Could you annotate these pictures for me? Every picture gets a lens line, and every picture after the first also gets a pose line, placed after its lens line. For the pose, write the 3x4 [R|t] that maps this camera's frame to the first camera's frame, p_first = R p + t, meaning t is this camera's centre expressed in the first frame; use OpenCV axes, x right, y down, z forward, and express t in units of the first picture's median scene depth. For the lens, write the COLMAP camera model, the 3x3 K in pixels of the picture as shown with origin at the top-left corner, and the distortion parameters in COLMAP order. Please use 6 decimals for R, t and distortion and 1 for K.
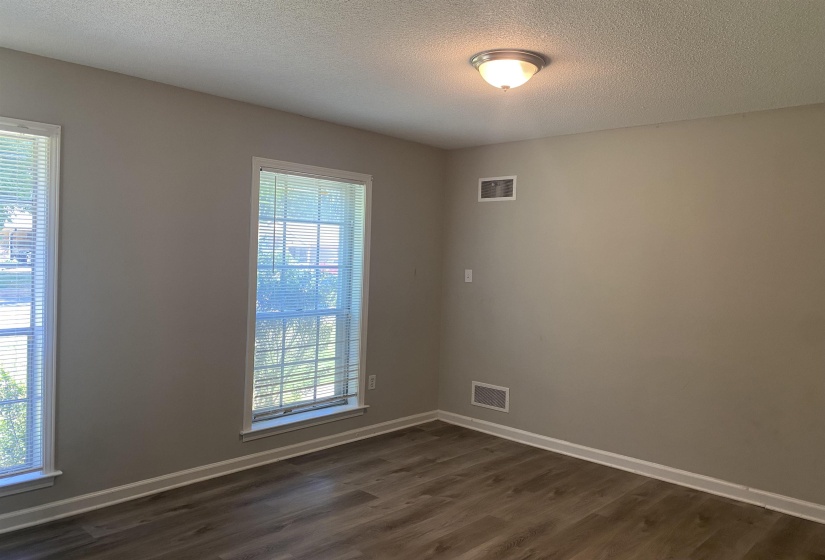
lens RADIAL K [[625.5, 0, 410.5], [0, 625.5, 292.9], [0, 0, 1]] dist [0.000751, -0.000807]
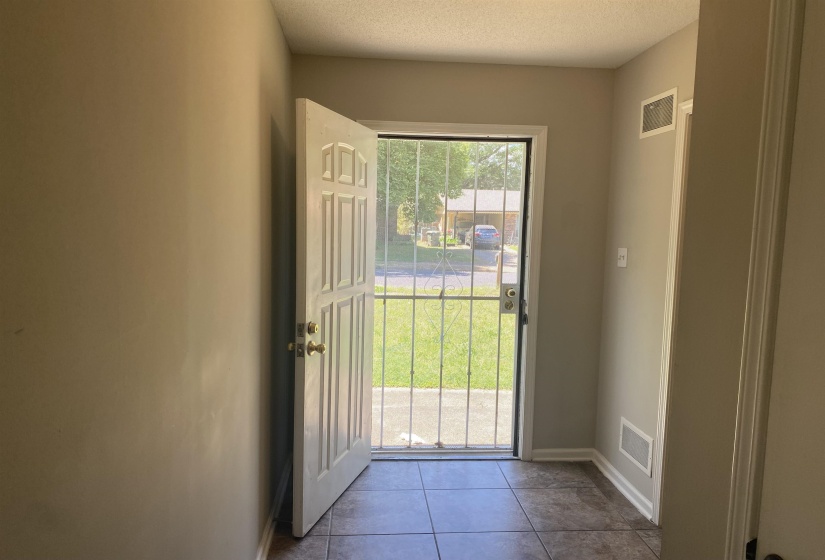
lens RADIAL K [[625.5, 0, 410.5], [0, 625.5, 292.9], [0, 0, 1]] dist [0.000751, -0.000807]
pose [[0.742878, 0.059417, -0.666785, 0.370296], [-0.038328, 0.998194, 0.046247, -0.010271], [0.668329, -0.008799, 0.743814, 0.372260]]
